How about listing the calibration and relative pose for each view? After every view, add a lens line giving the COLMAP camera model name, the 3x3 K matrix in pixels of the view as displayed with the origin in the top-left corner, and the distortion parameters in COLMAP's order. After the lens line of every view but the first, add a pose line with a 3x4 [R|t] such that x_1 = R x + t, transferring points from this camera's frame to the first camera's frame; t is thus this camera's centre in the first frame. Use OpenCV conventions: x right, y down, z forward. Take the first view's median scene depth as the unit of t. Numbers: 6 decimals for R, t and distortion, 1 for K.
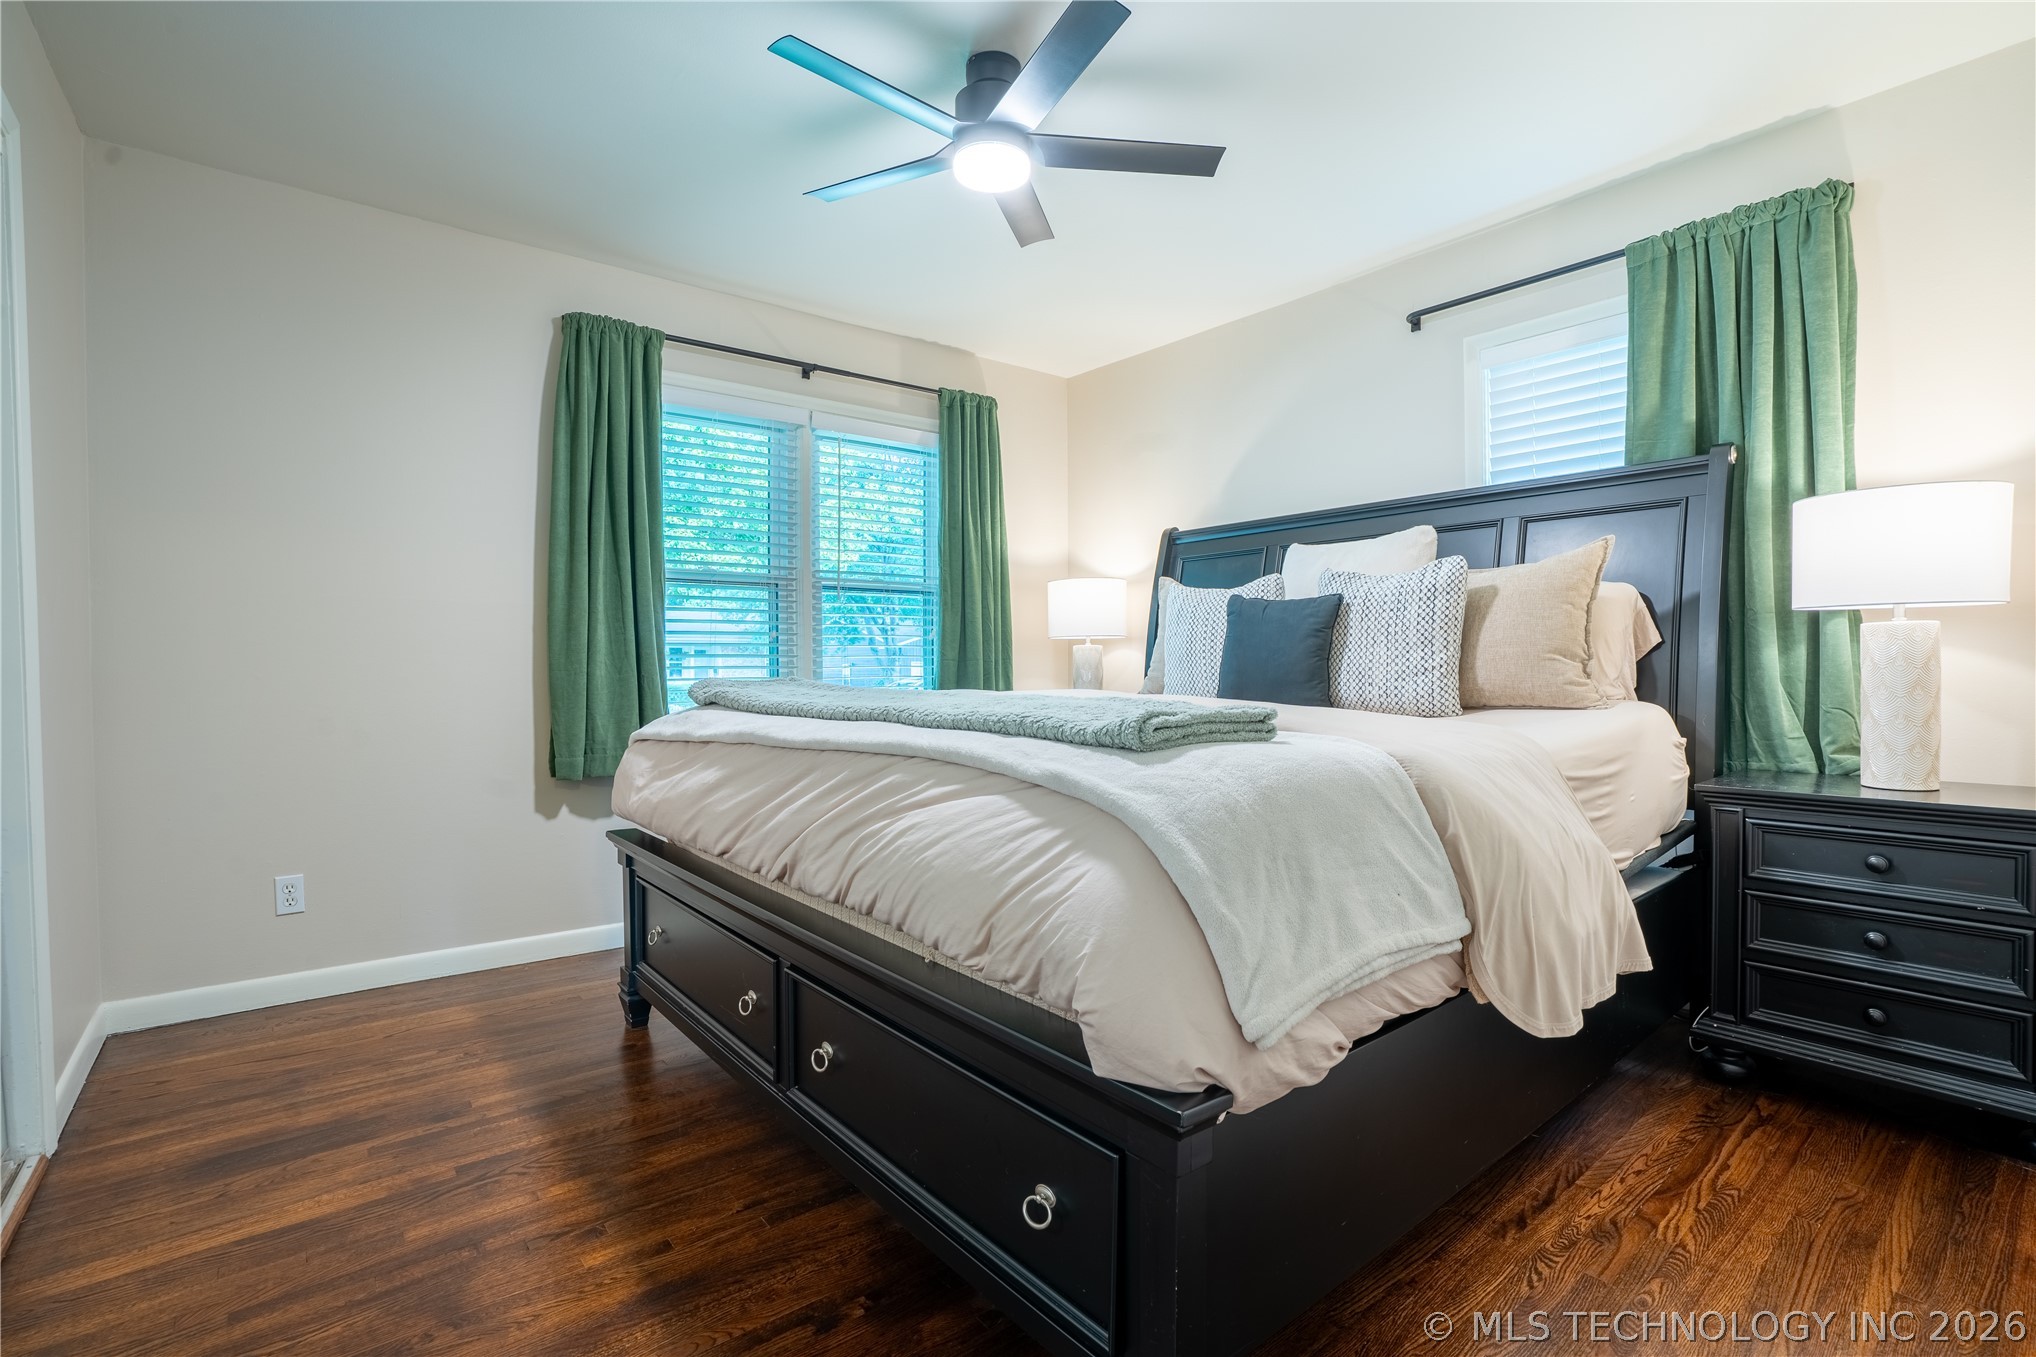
lens RADIAL K [[943.7, 0, 1017.4], [0, 943.7, 688.0], [0, 0, 1]] dist [-0.059531, 0.019081]
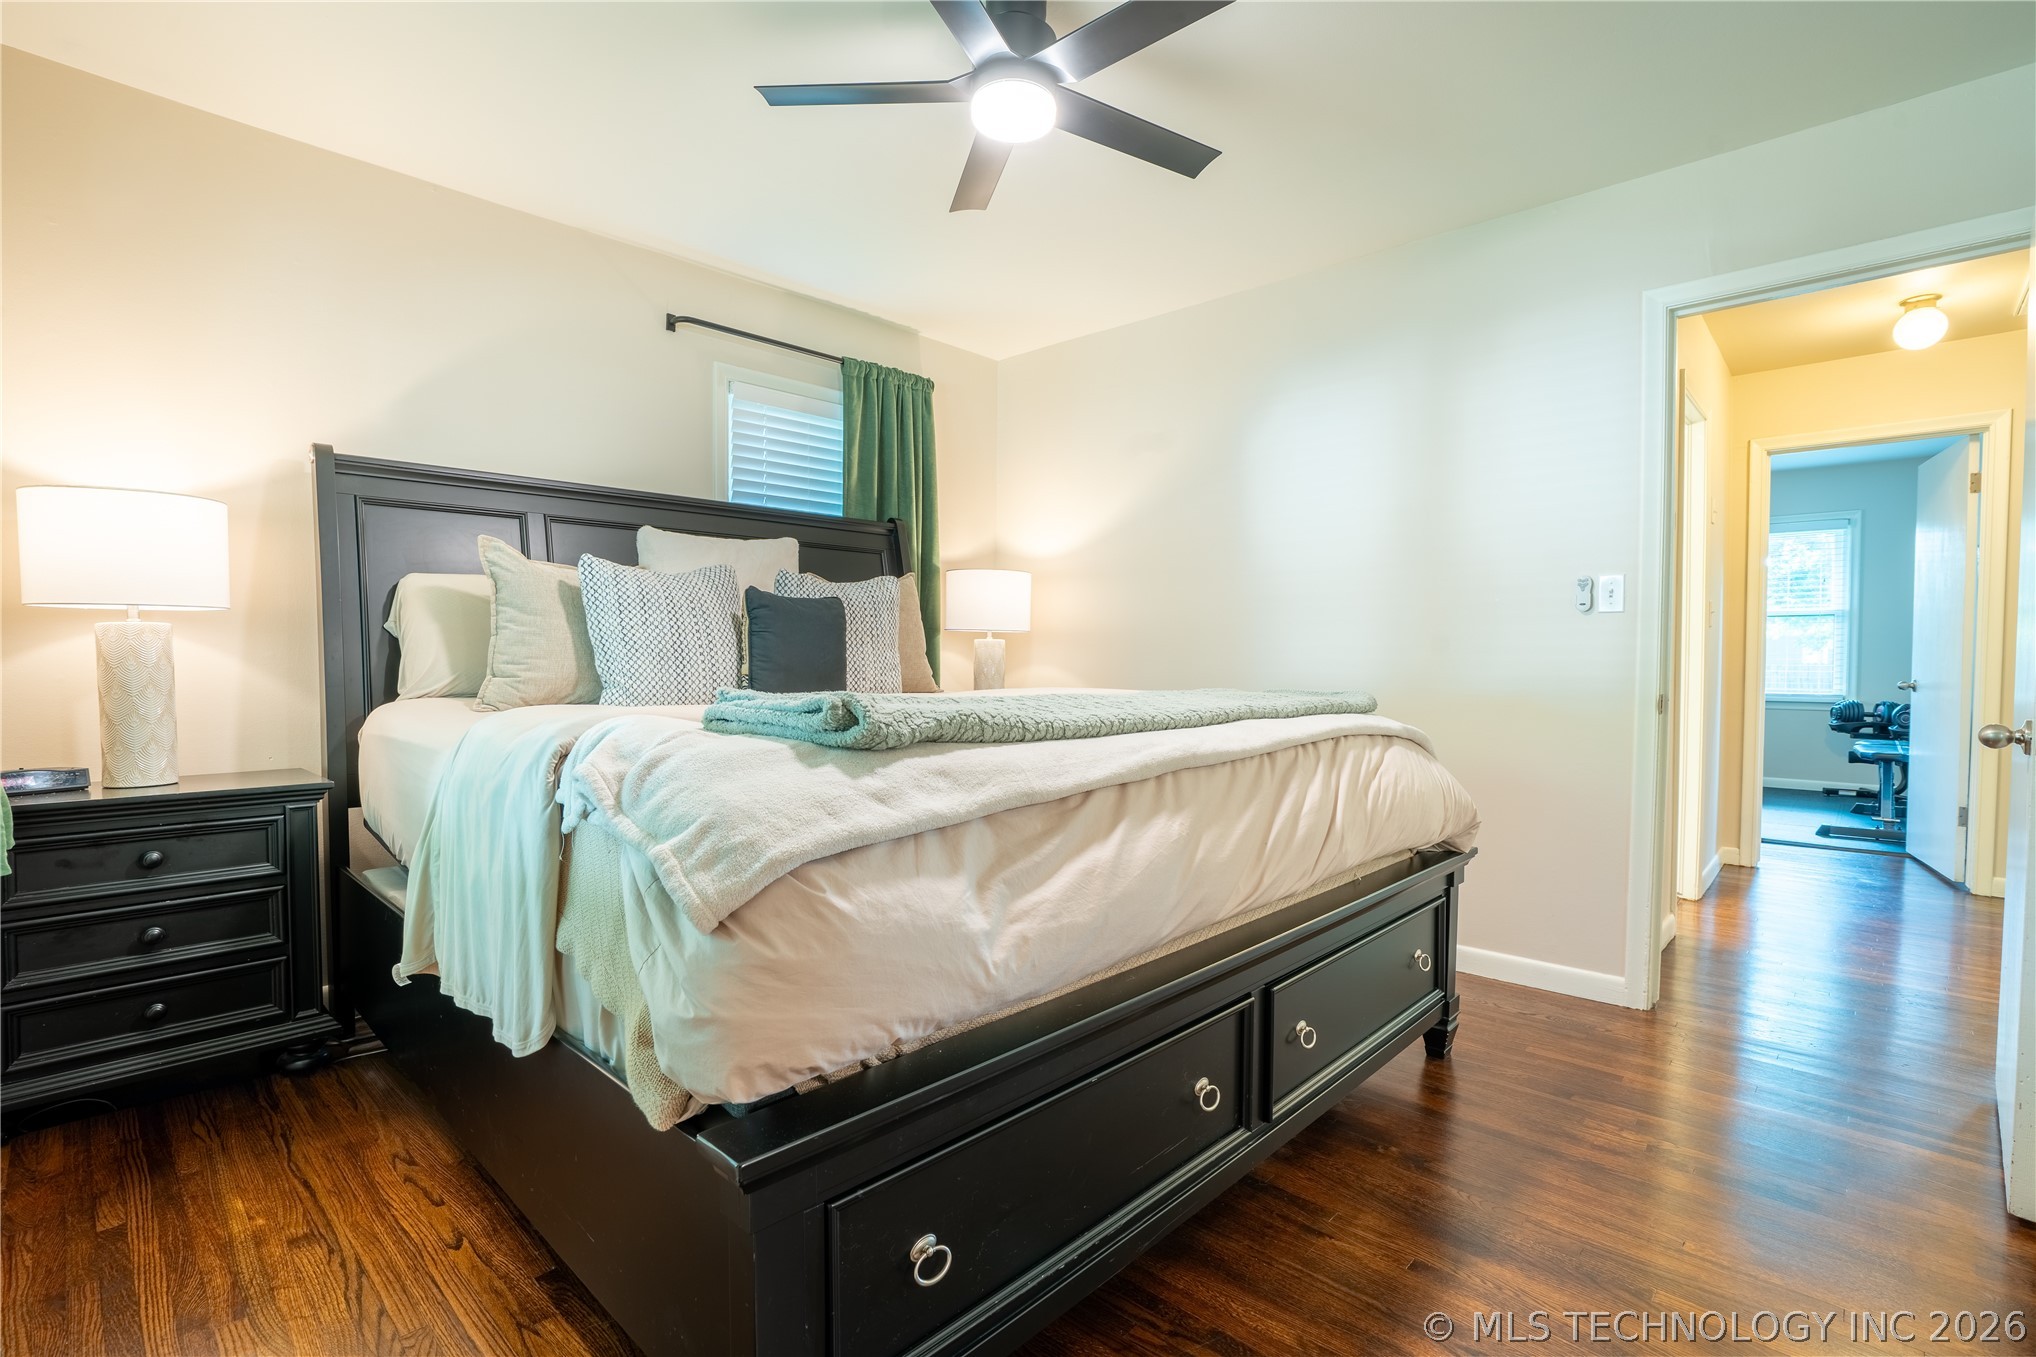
lens RADIAL K [[932.7, 0, 1015.0], [0, 932.7, 692.1], [0, 0, 1]] dist [-0.078022, 0.017369]
pose [[-0.127938, -0.030660, 0.991308, -0.789368], [0.024274, 0.999126, 0.034034, -0.020271], [-0.991485, 0.028418, -0.127082, 0.969971]]
